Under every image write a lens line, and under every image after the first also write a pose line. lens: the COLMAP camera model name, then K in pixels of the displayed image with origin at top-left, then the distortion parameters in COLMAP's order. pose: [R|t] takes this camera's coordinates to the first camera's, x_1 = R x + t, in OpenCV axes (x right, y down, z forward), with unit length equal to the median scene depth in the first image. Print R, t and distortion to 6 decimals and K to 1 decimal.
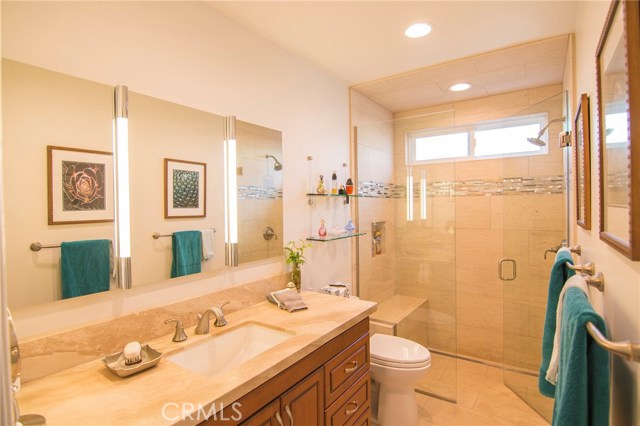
lens RADIAL K [[332.0, 0, 320.0], [0, 332.0, 213.0], [0, 0, 1]] dist [-0.001566, -0.001512]
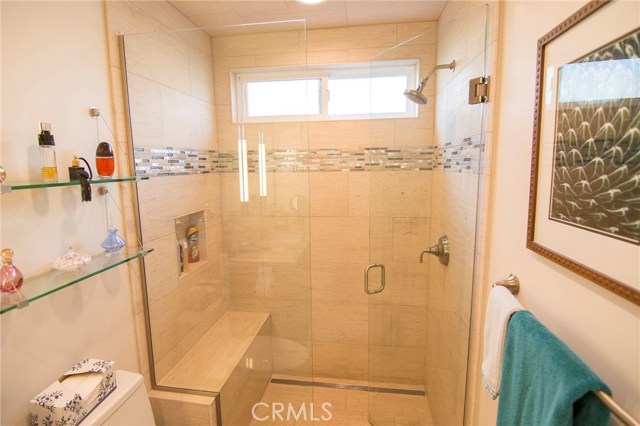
lens RADIAL K [[332.0, 0, 320.0], [0, 332.0, 213.0], [0, 0, 1]] dist [-0.001566, -0.001512]
pose [[0.896819, -0.060219, 0.438280, 0.126351], [0.008934, 0.992956, 0.118150, -0.047052], [-0.442308, -0.102044, 0.891039, 0.355369]]
